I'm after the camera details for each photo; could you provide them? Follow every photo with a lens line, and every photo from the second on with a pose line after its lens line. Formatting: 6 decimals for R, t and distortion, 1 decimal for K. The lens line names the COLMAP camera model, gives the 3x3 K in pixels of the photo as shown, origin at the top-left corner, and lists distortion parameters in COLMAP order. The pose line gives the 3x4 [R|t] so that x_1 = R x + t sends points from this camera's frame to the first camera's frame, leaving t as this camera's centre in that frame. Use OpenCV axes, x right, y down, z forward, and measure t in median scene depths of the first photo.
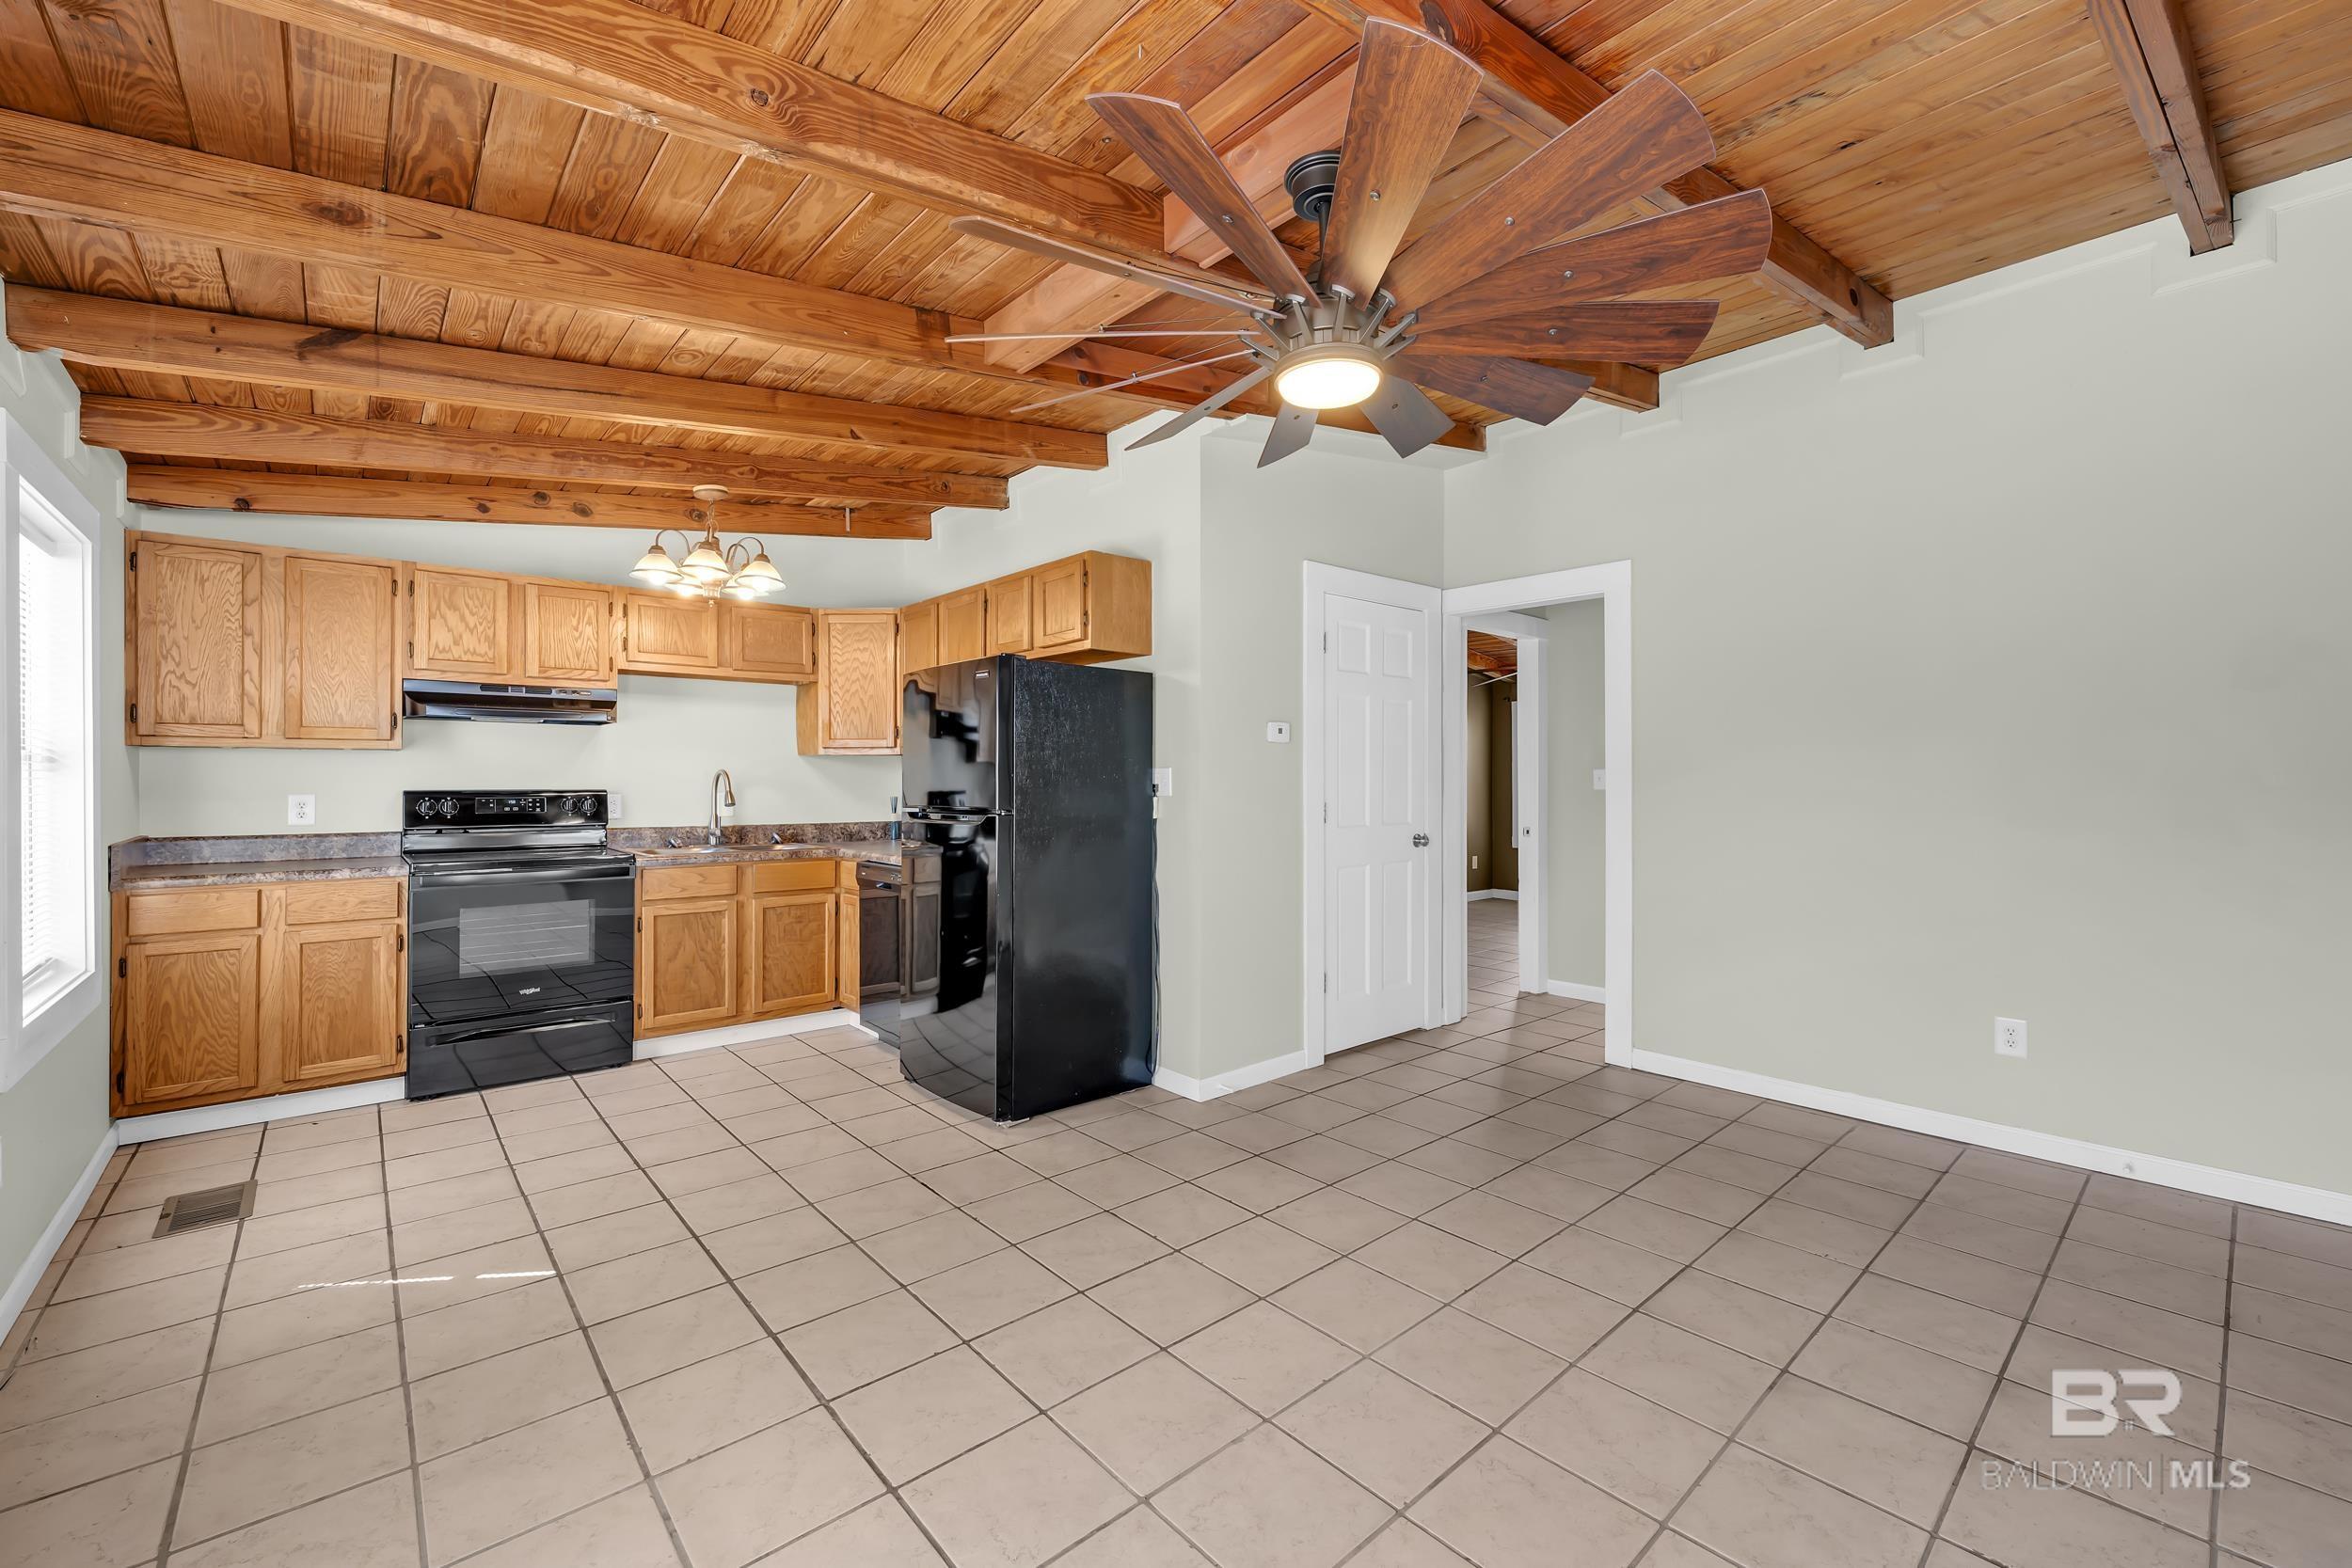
lens RADIAL K [[962.4, 0, 1192.3], [0, 962.4, 771.6], [0, 0, 1]] dist [-0.002554, -0.000109]
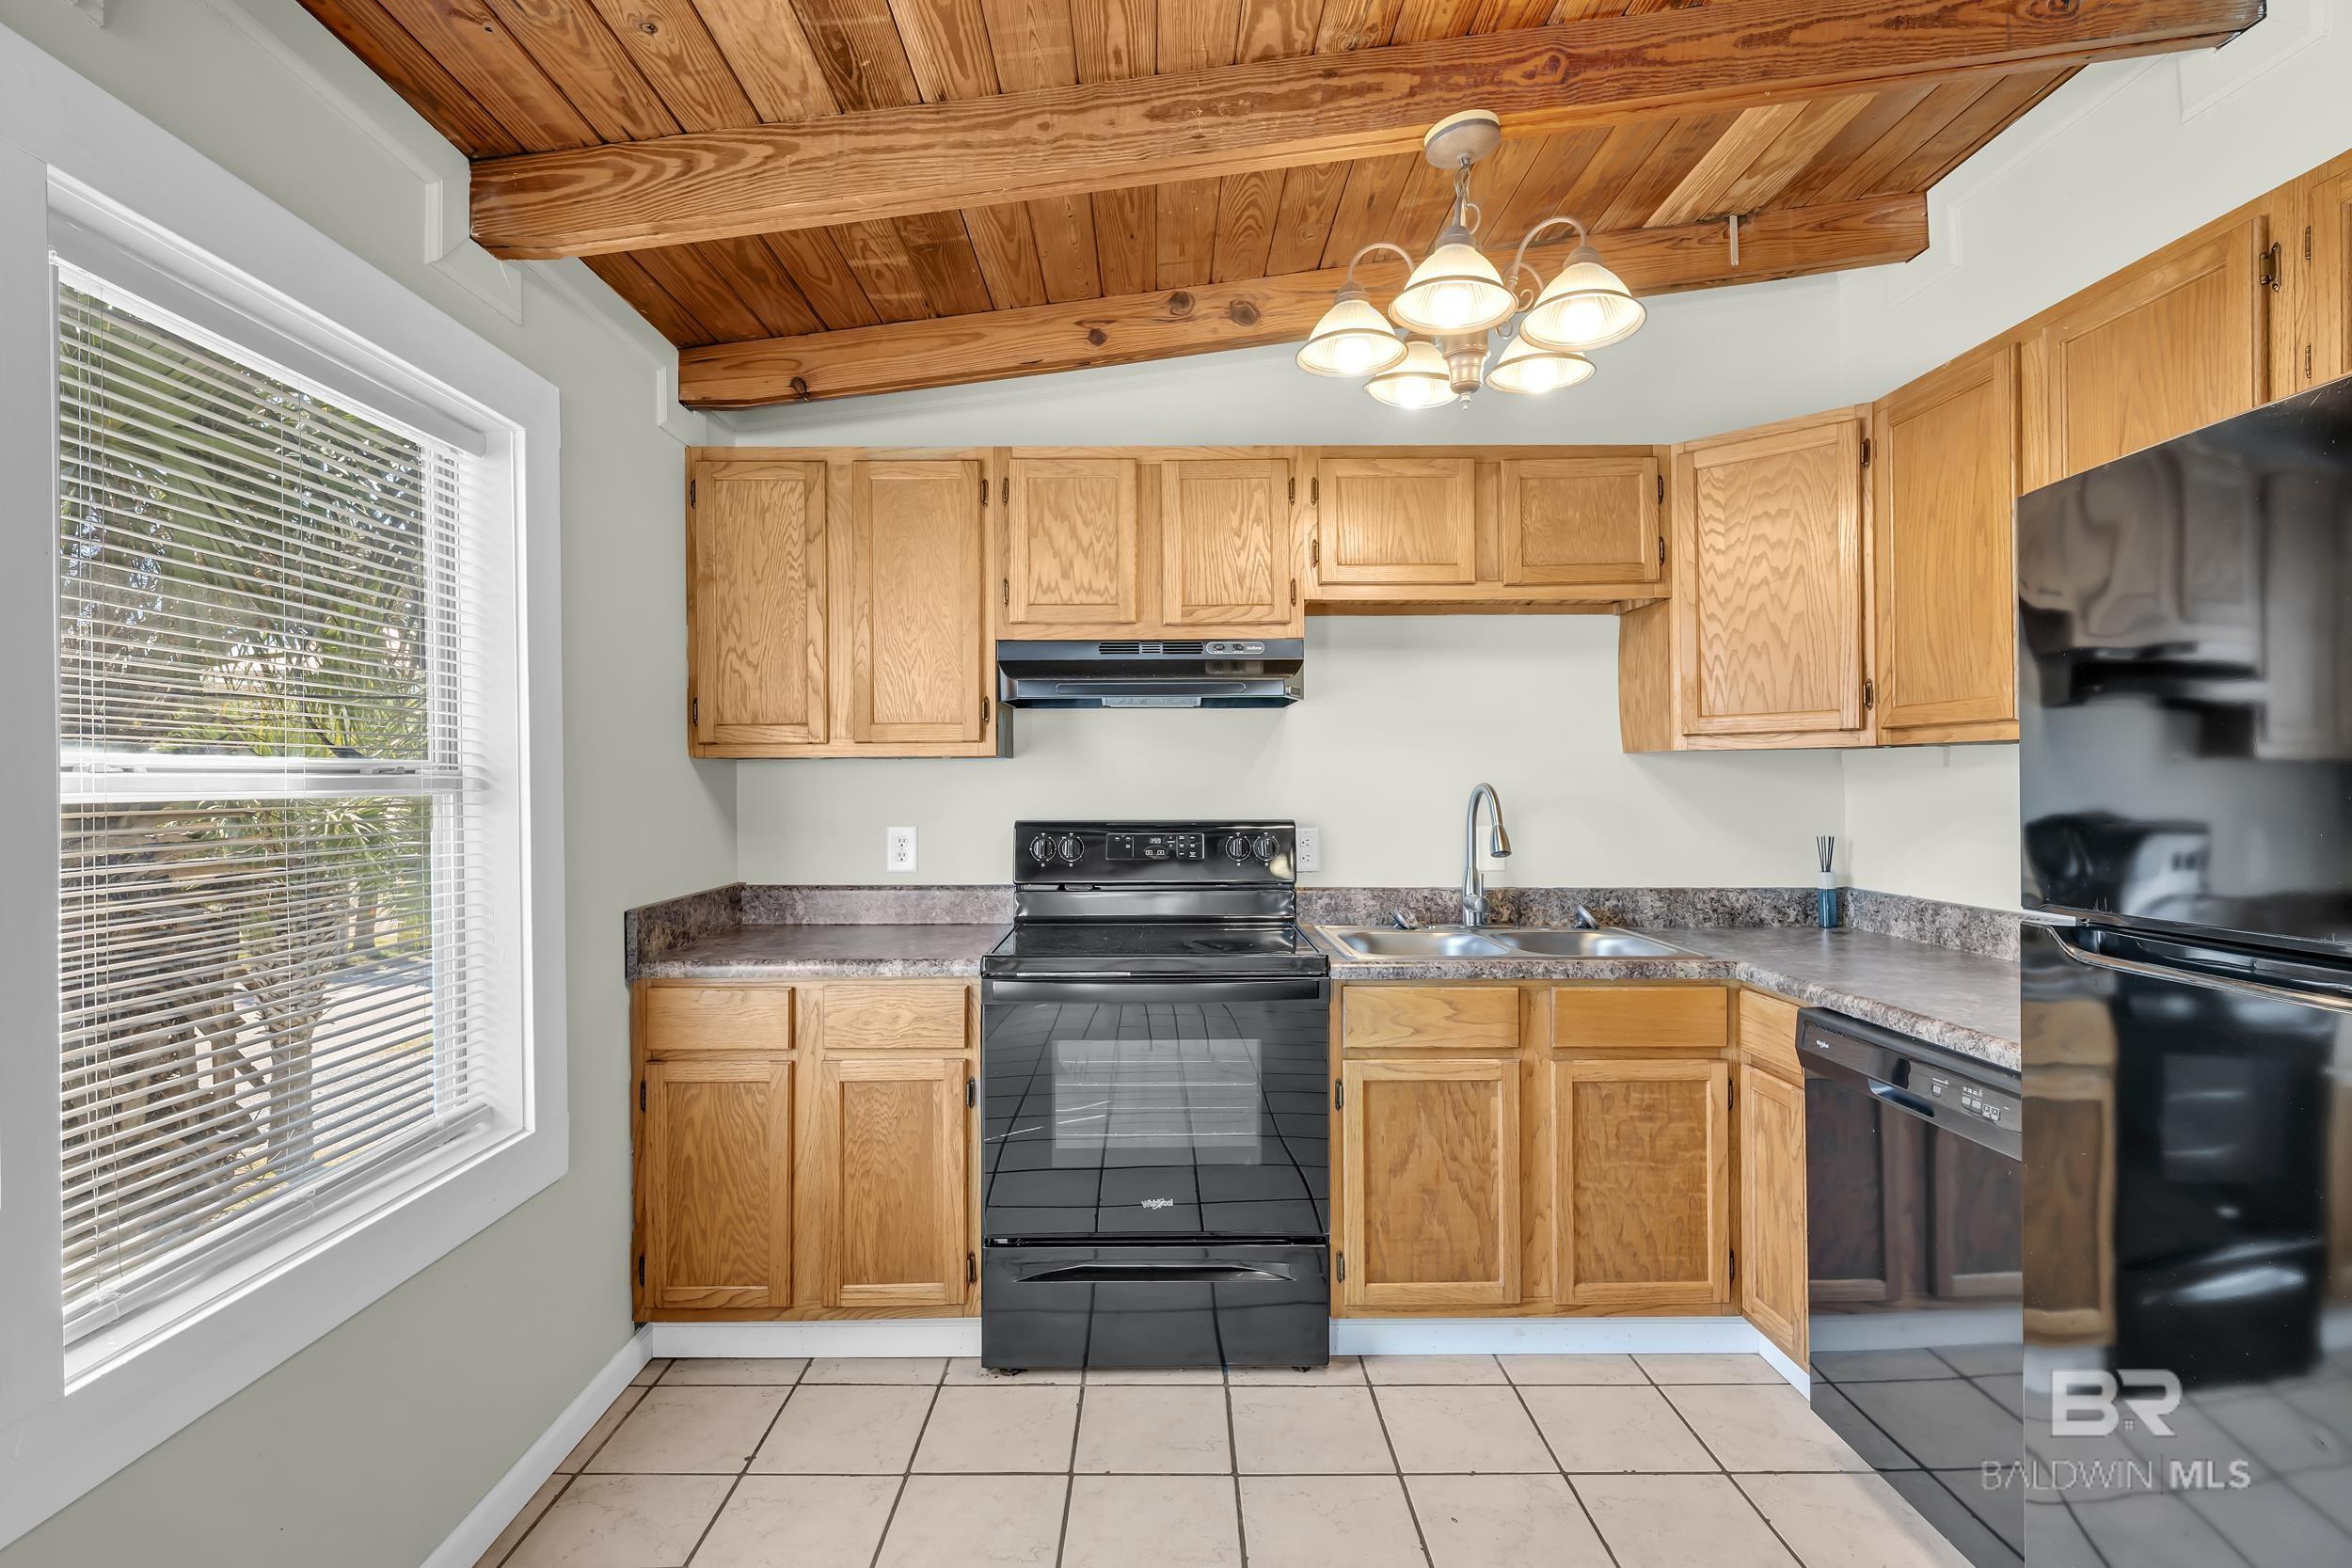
lens RADIAL K [[1110.5, 0, 1168.6], [0, 1110.5, 772.2], [0, 0, 1]] dist [0.005674, 0.000336]
pose [[0.753875, -0.008055, -0.656969, -0.263998], [0.009886, 0.999951, -0.000915, -0.010765], [0.656944, -0.005805, 0.753917, 0.515260]]
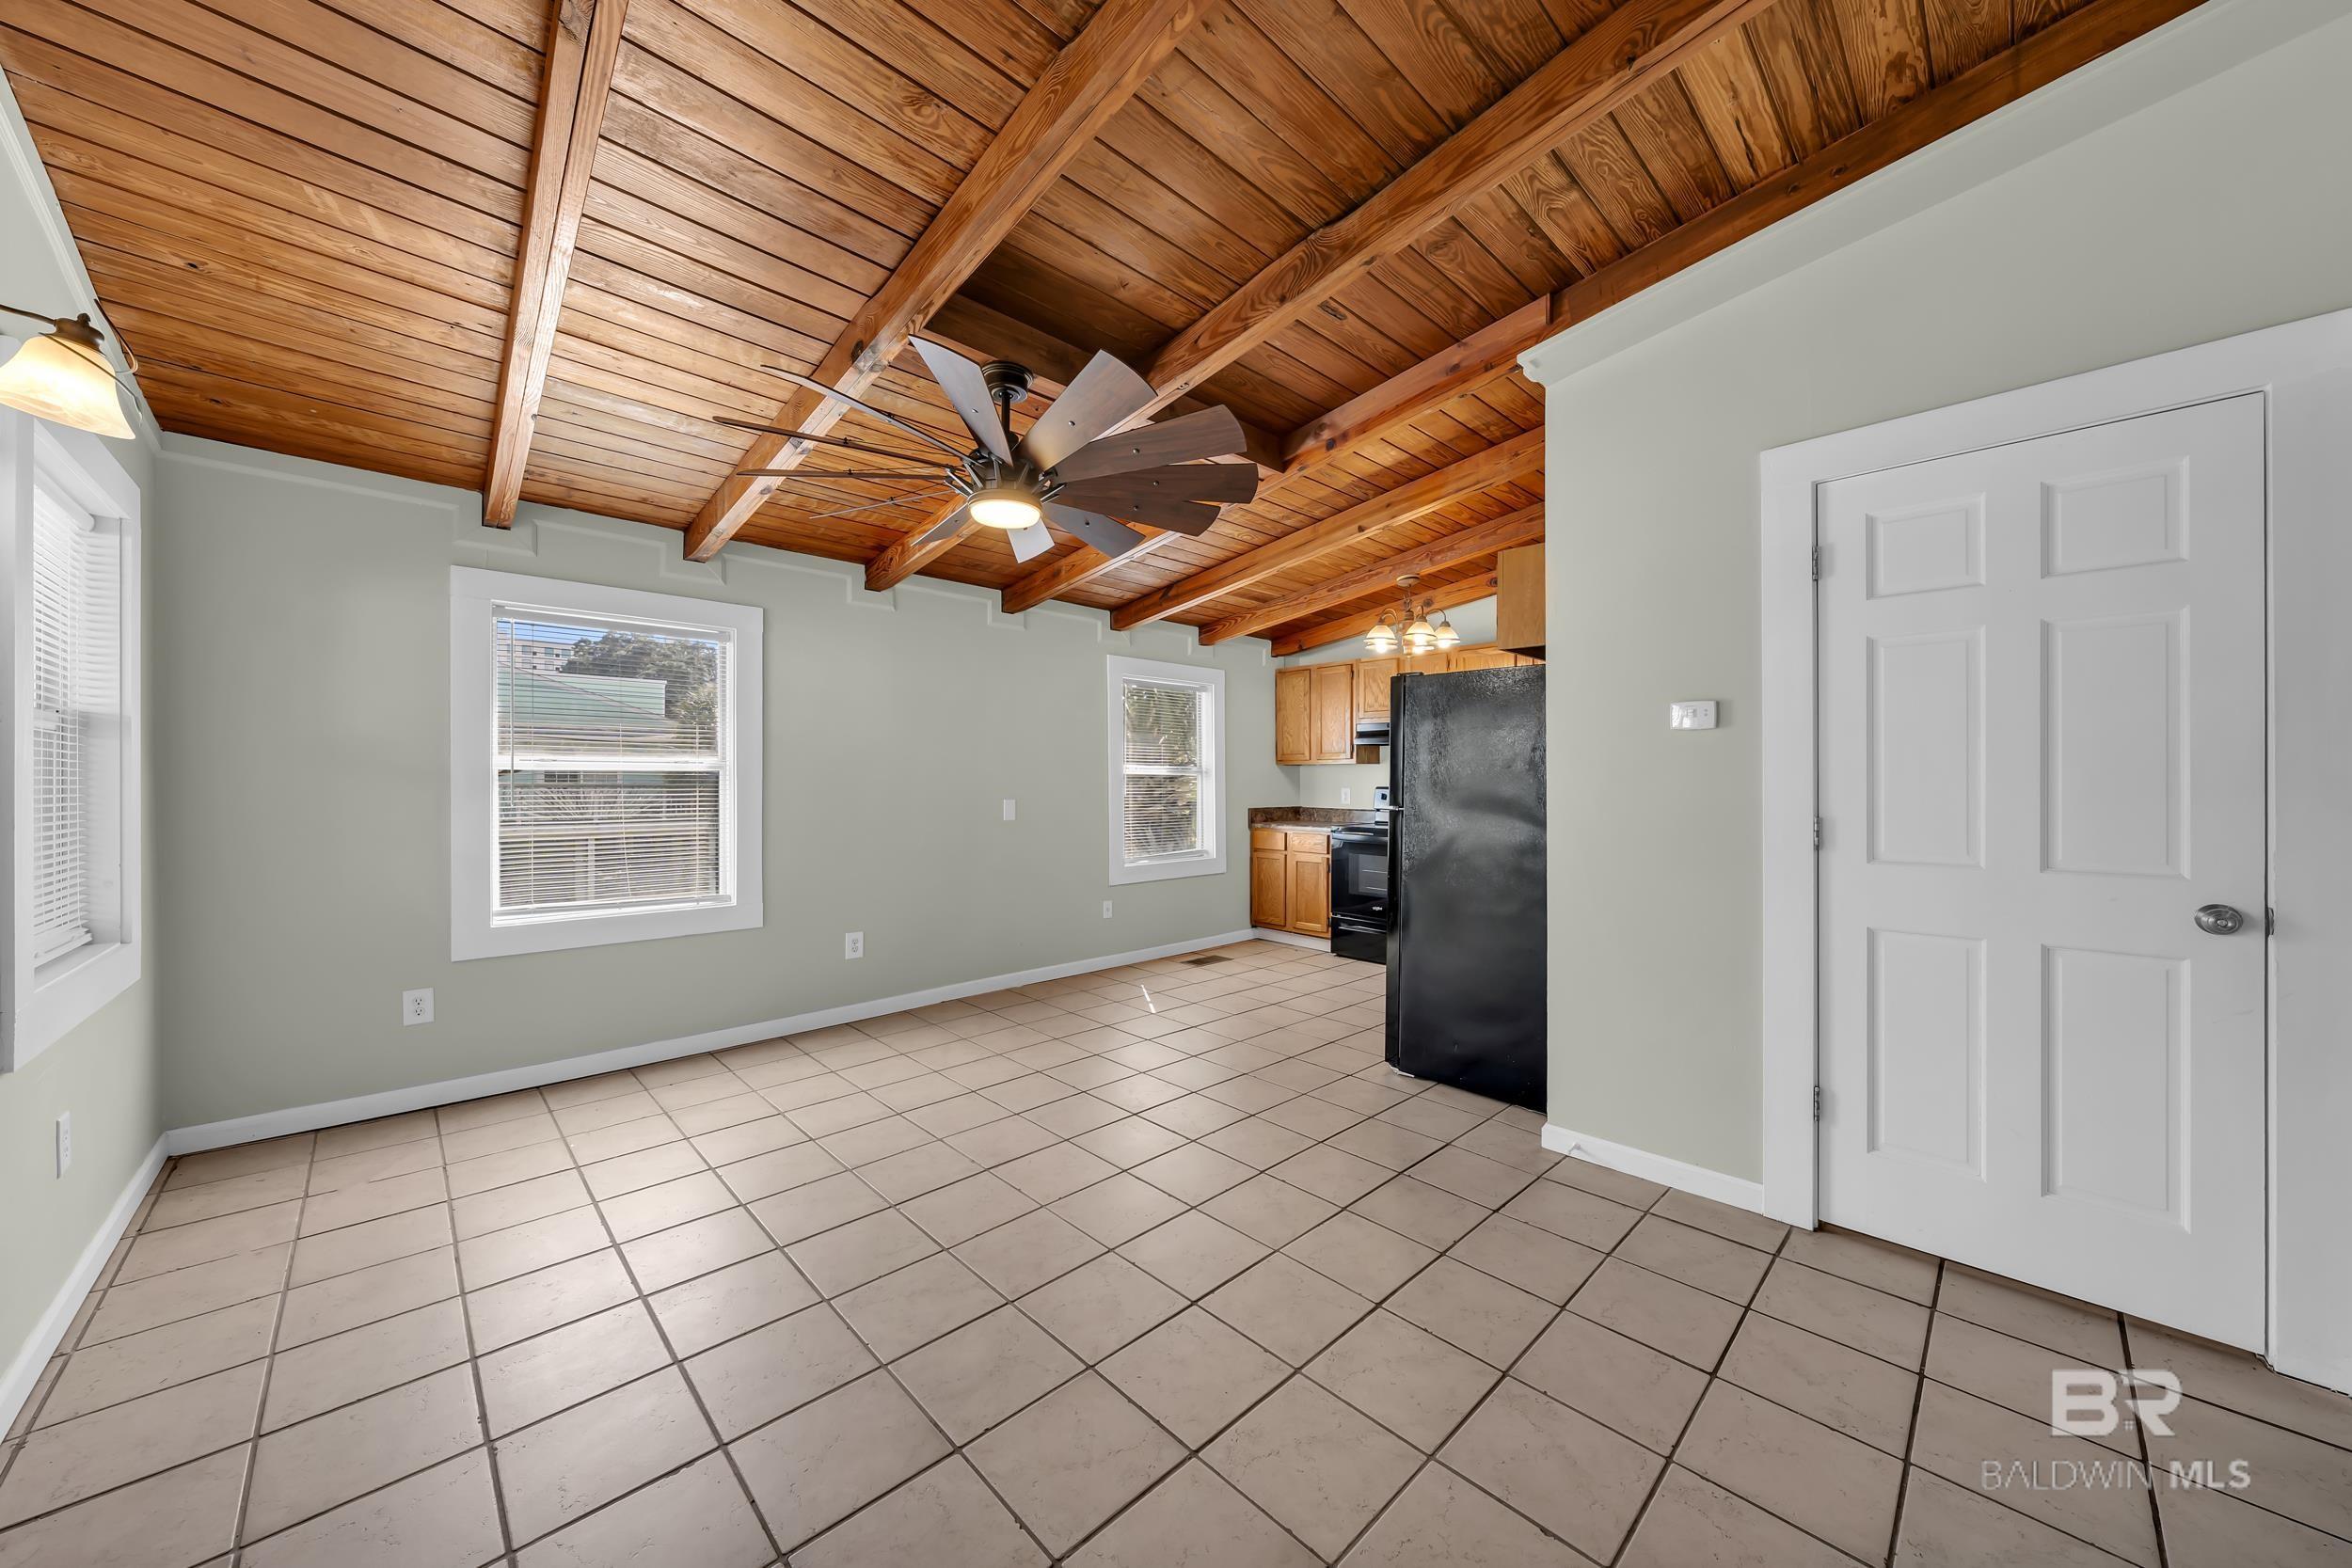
lens RADIAL K [[820.3, 0, 1180.7], [0, 820.3, 785.1], [0, 0, 1]] dist [-0.003207, -0.000604]
pose [[0.039680, 0.006449, -0.999192, 0.673018], [0.007442, 0.999950, 0.006749, 0.004393], [0.999185, -0.007703, 0.039630, 0.581267]]
